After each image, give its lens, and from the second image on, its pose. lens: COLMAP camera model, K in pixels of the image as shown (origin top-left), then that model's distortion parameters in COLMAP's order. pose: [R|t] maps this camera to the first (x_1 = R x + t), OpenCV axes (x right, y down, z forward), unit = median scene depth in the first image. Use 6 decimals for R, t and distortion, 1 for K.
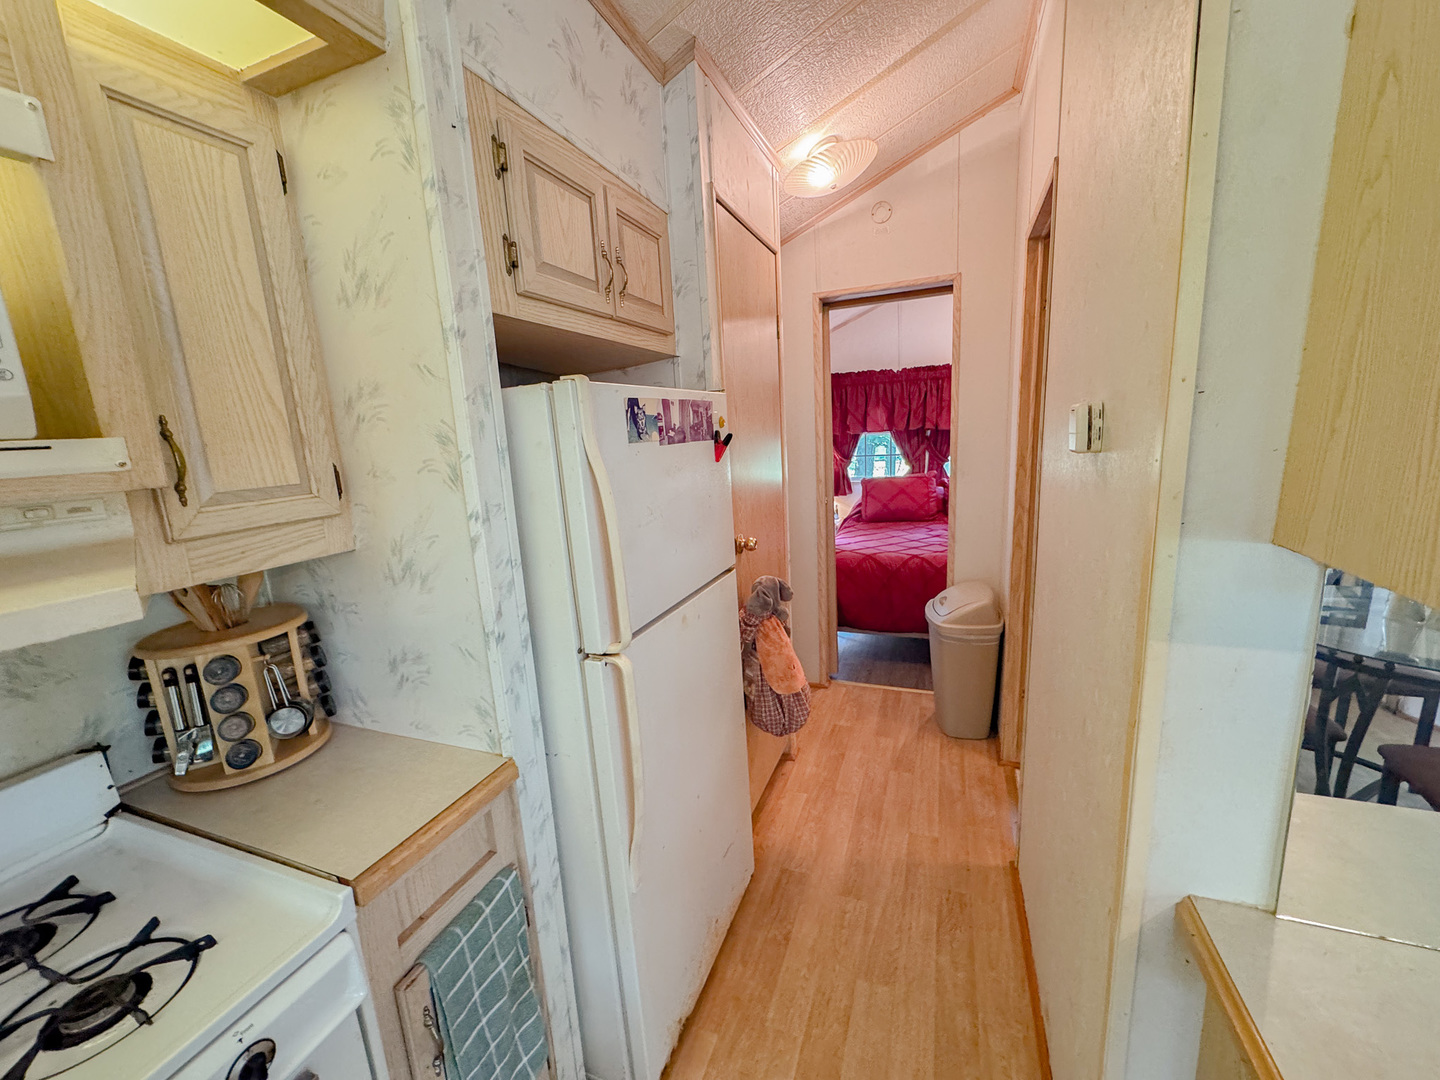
lens RADIAL K [[575.4, 0, 718.0], [0, 575.4, 540.4], [0, 0, 1]] dist [-0.001943, -0.000120]
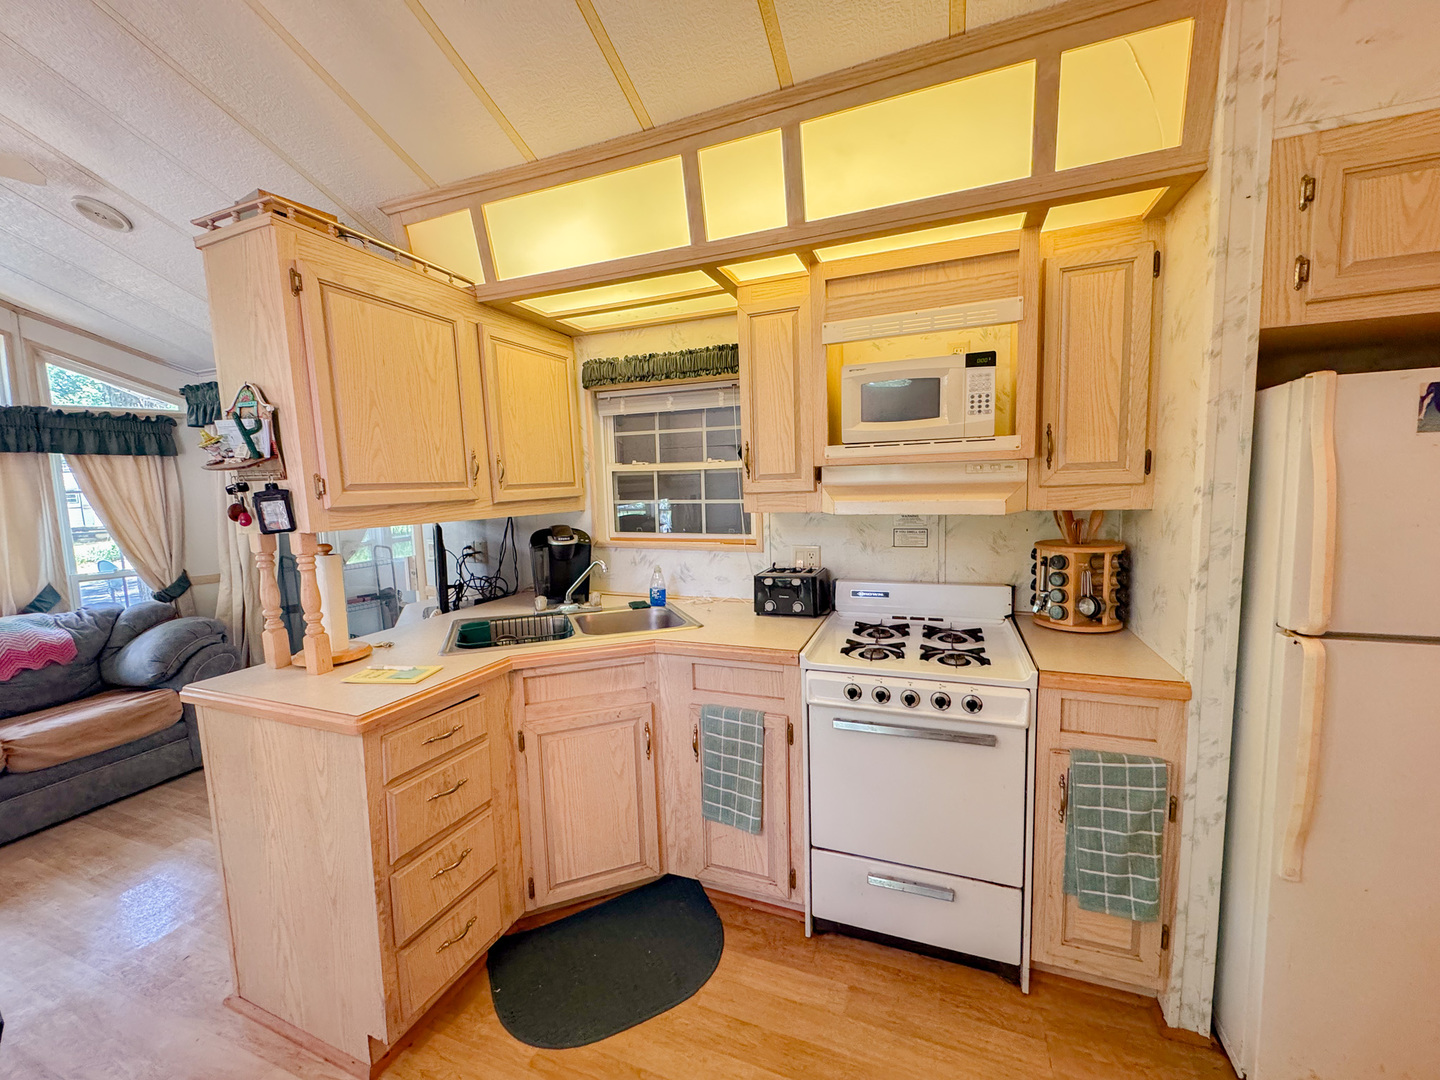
lens RADIAL K [[575.4, 0, 720.2], [0, 575.4, 538.8], [0, 0, 1]] dist [-0.001943, -0.000120]
pose [[0.005964, 0.165477, -0.986196, 0.897473], [-0.153753, 0.974638, 0.162607, 0.022327], [0.988091, 0.150661, 0.031256, -0.121563]]
